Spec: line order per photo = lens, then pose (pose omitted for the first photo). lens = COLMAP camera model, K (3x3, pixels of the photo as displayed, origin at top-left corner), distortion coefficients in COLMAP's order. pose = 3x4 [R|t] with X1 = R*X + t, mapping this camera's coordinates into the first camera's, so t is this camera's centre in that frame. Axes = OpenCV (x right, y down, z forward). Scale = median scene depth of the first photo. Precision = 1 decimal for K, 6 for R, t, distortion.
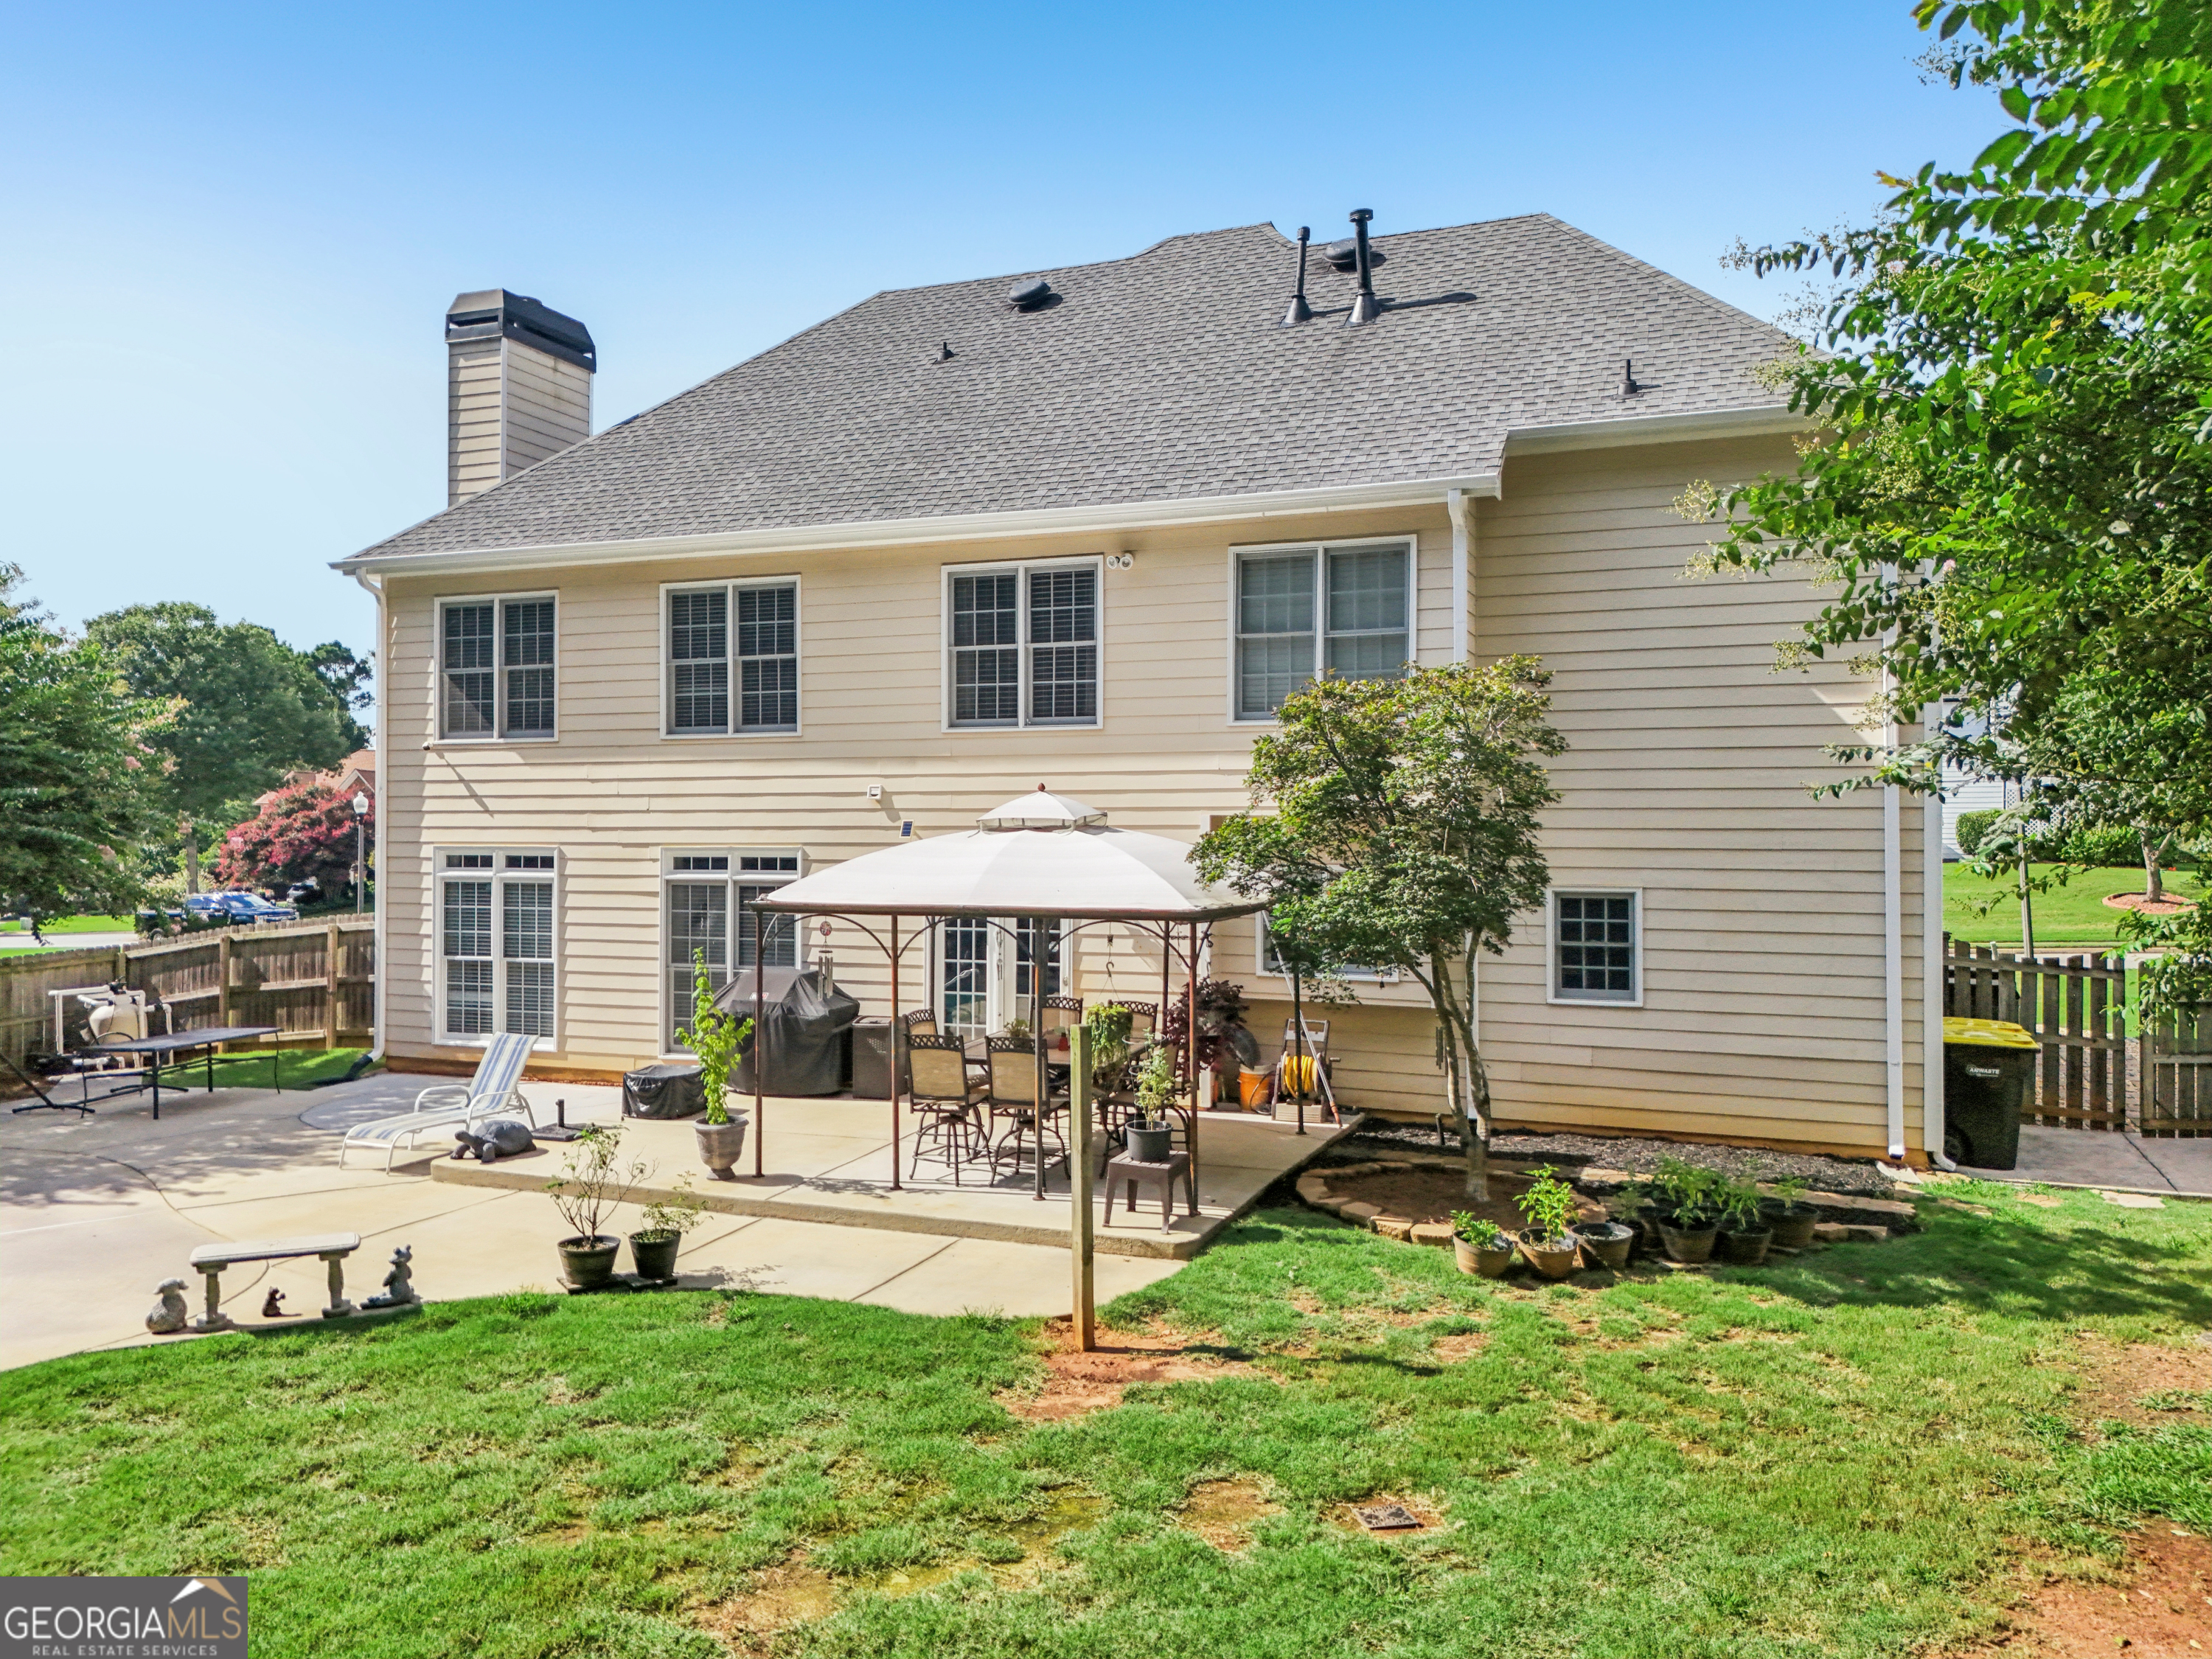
lens RADIAL K [[1628.6, 0, 1094.1], [0, 1628.6, 839.9], [0, 0, 1]] dist [0.079710, -0.035969]
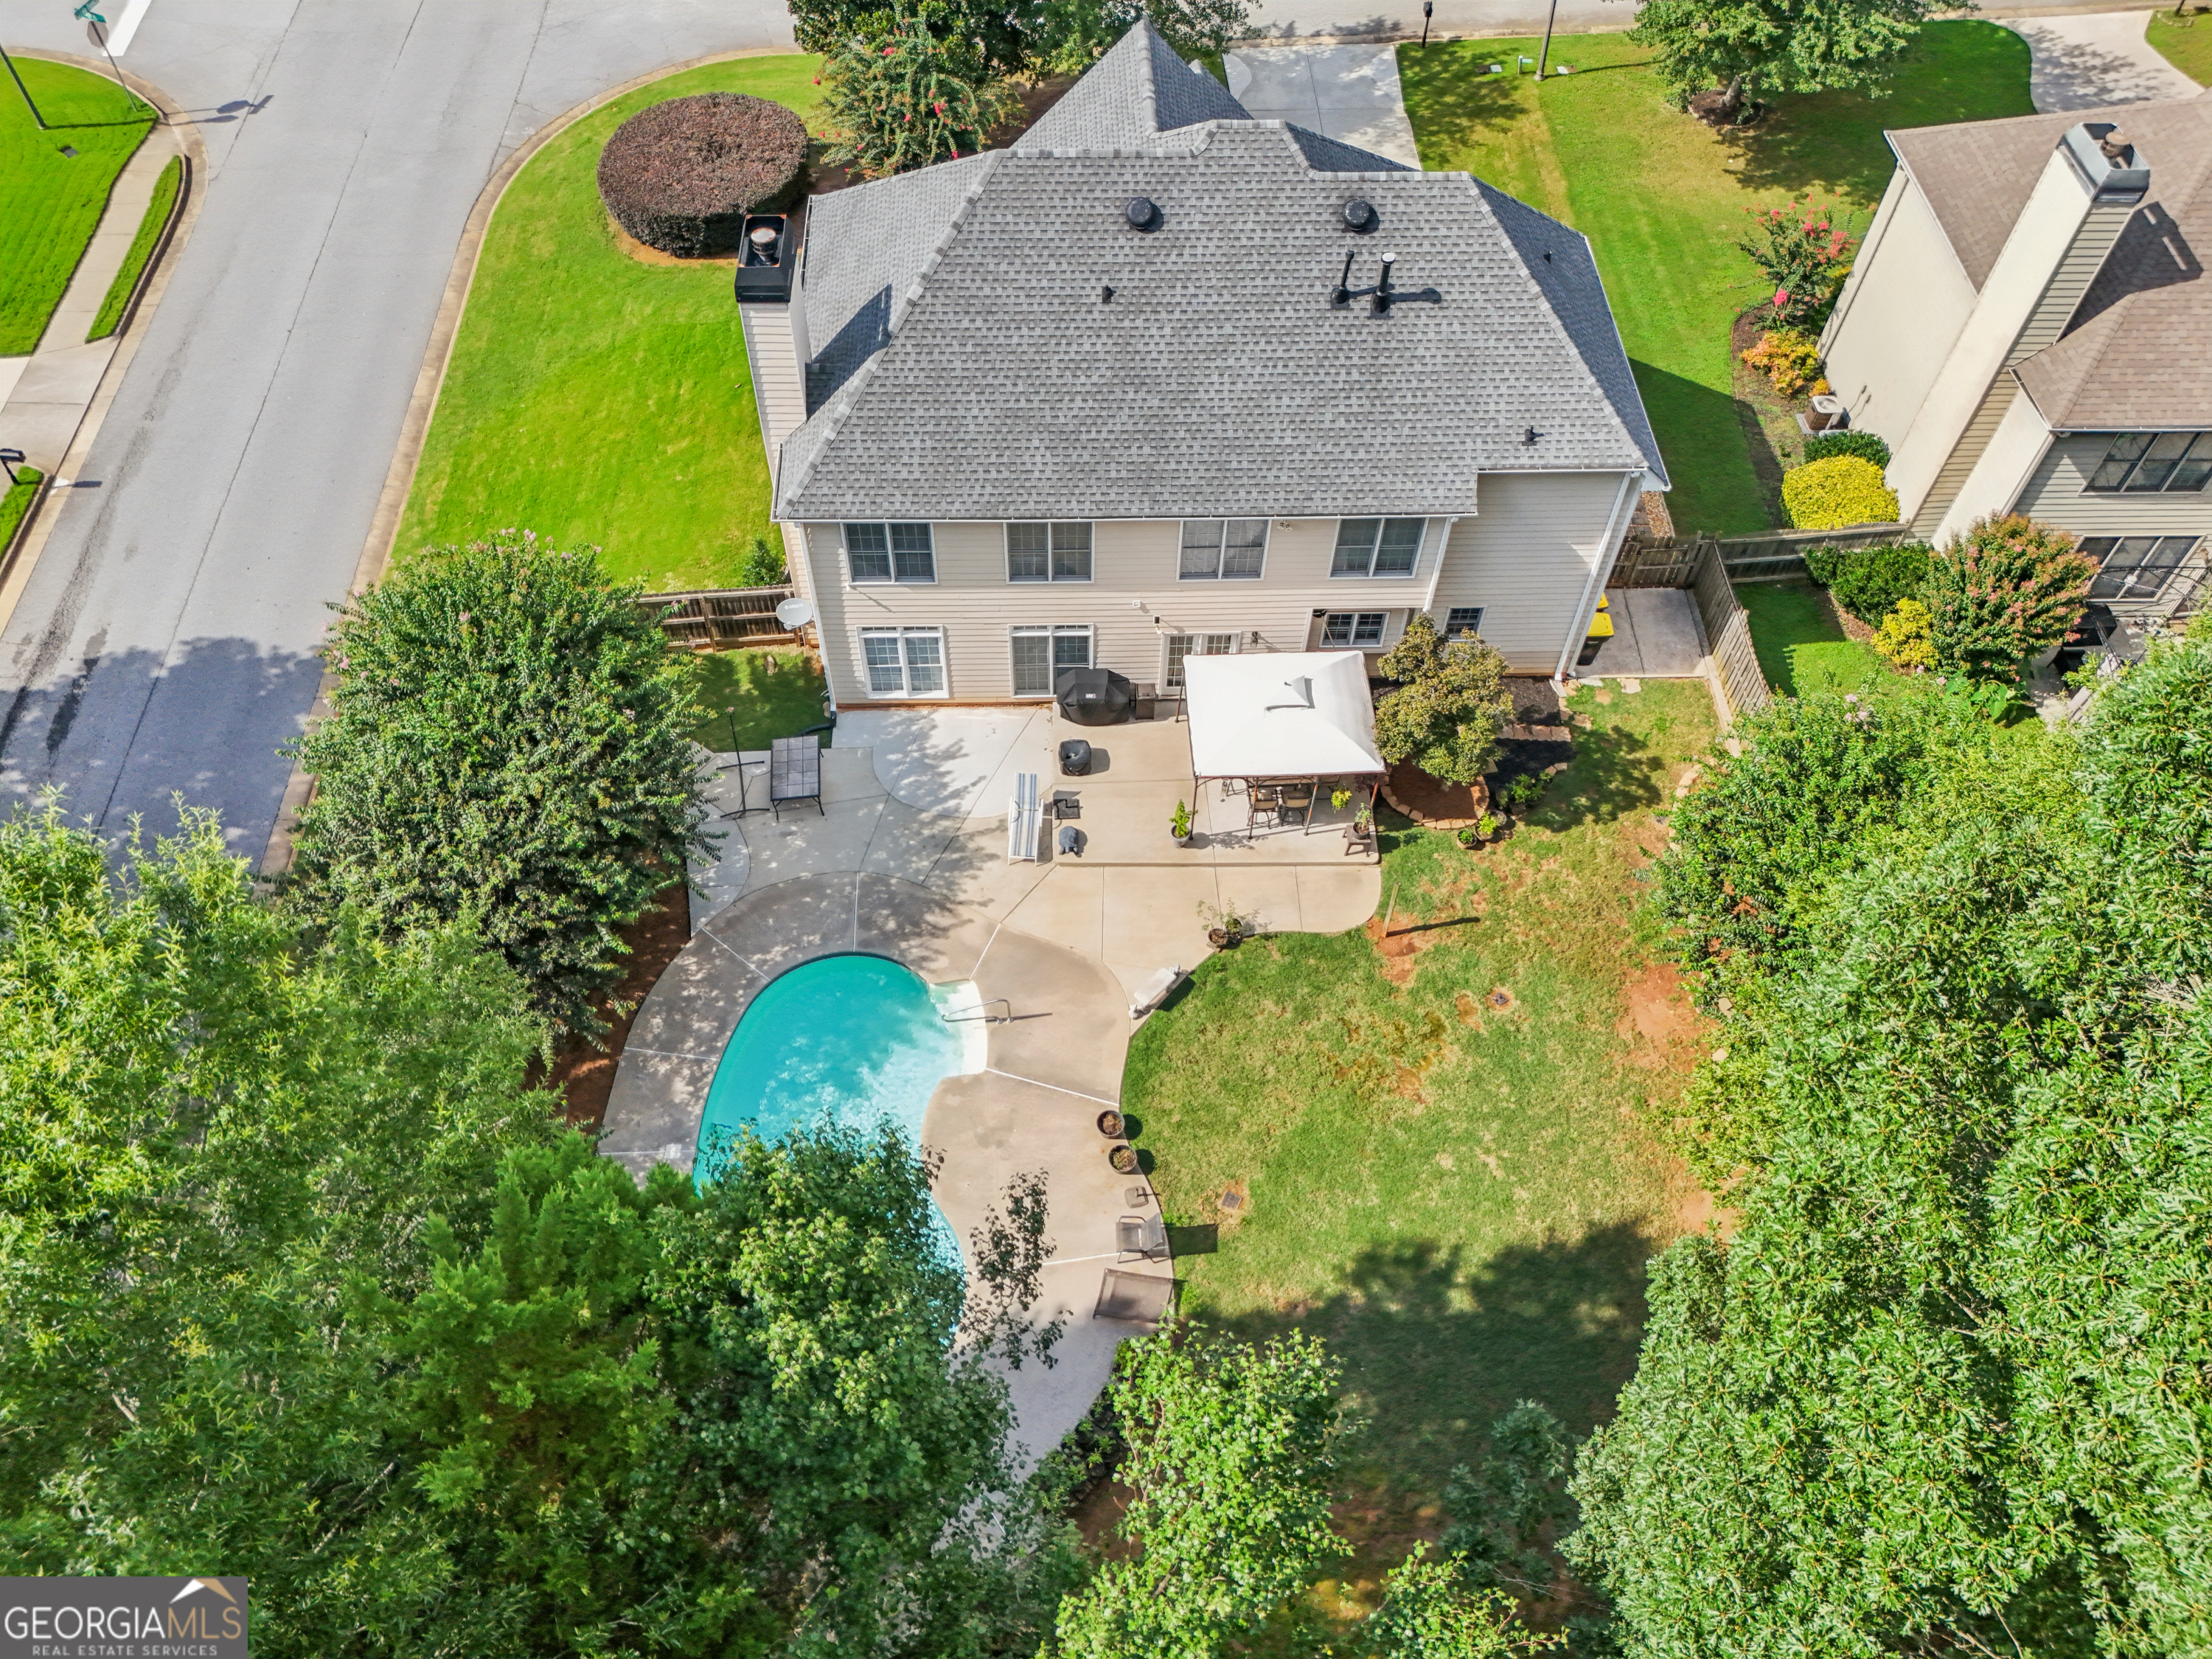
lens RADIAL K [[1628.6, 0, 1094.1], [0, 1628.6, 839.9], [0, 0, 1]] dist [0.079710, -0.035969]
pose [[0.914925, -0.323116, 0.241886, -0.734667], [-0.008714, 0.583333, 0.812186, -1.431251], [-0.403530, -0.745197, 0.530890, -0.237708]]
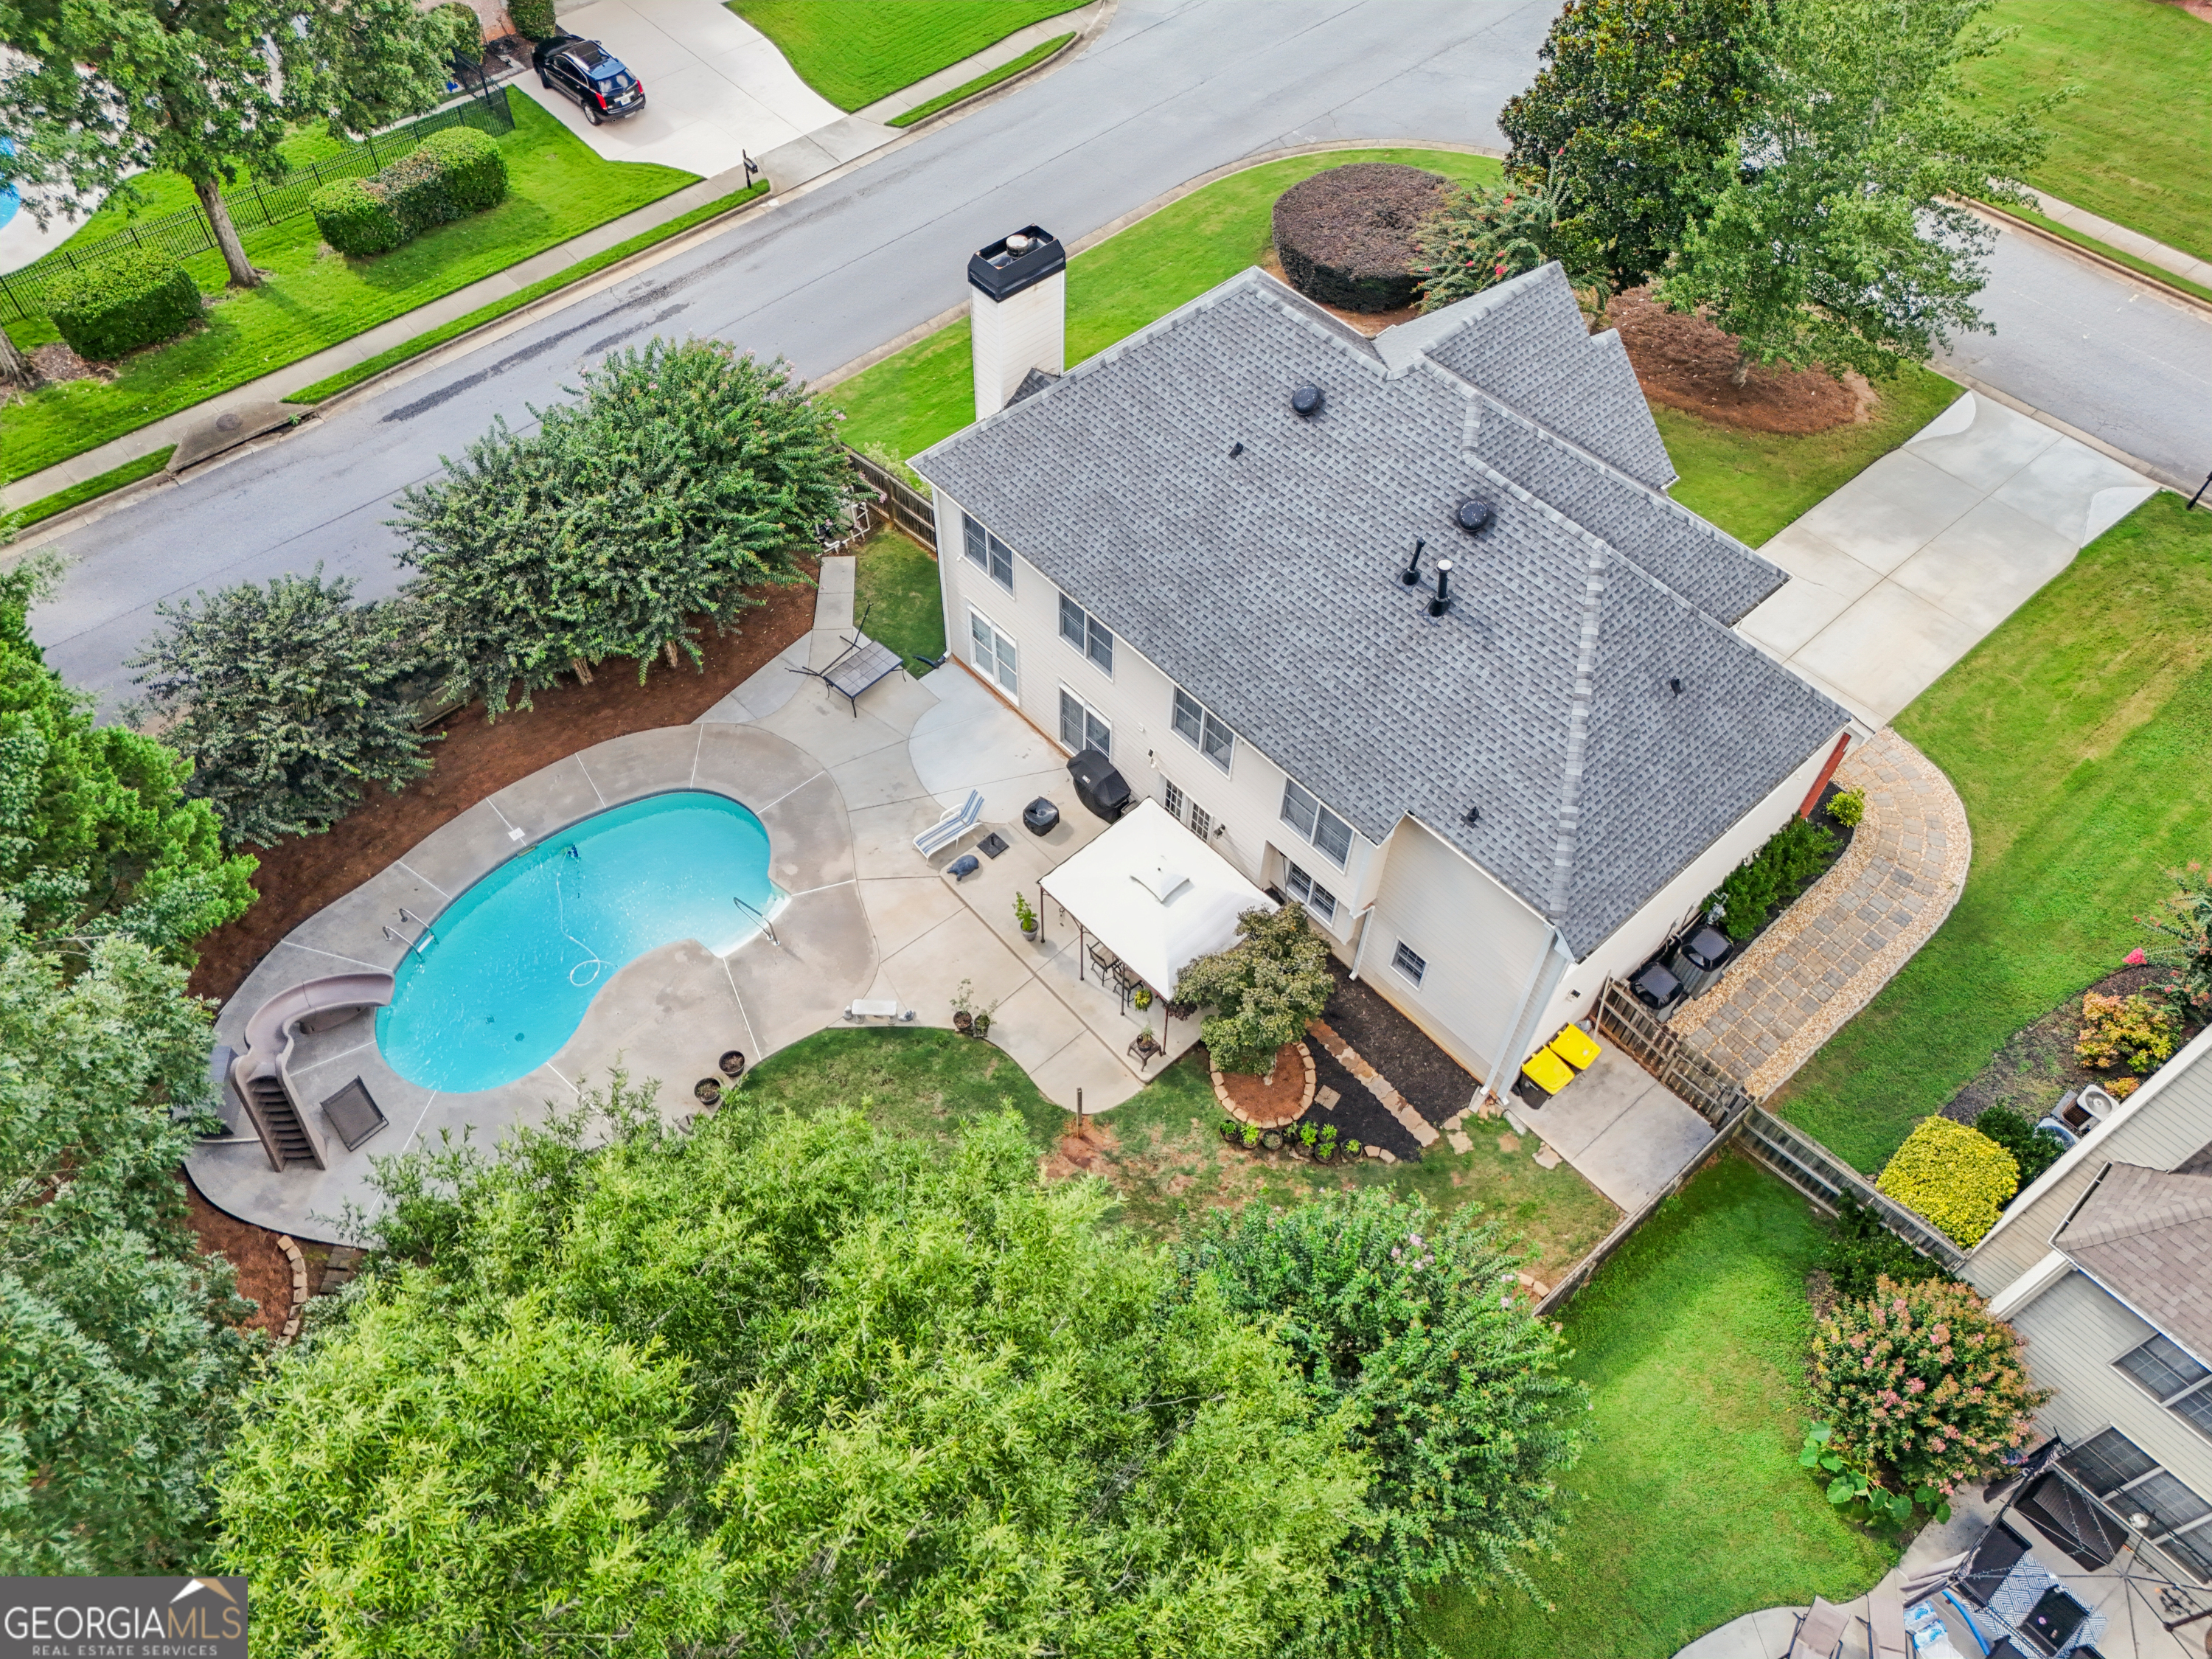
lens RADIAL K [[1628.6, 0, 1094.1], [0, 1628.6, 839.9], [0, 0, 1]] dist [0.079710, -0.035969]
pose [[0.901370, 0.354063, -0.249343, 0.355610], [-0.009115, 0.591167, 0.806497, -1.517841], [0.432954, -0.724680, 0.536088, -0.190135]]
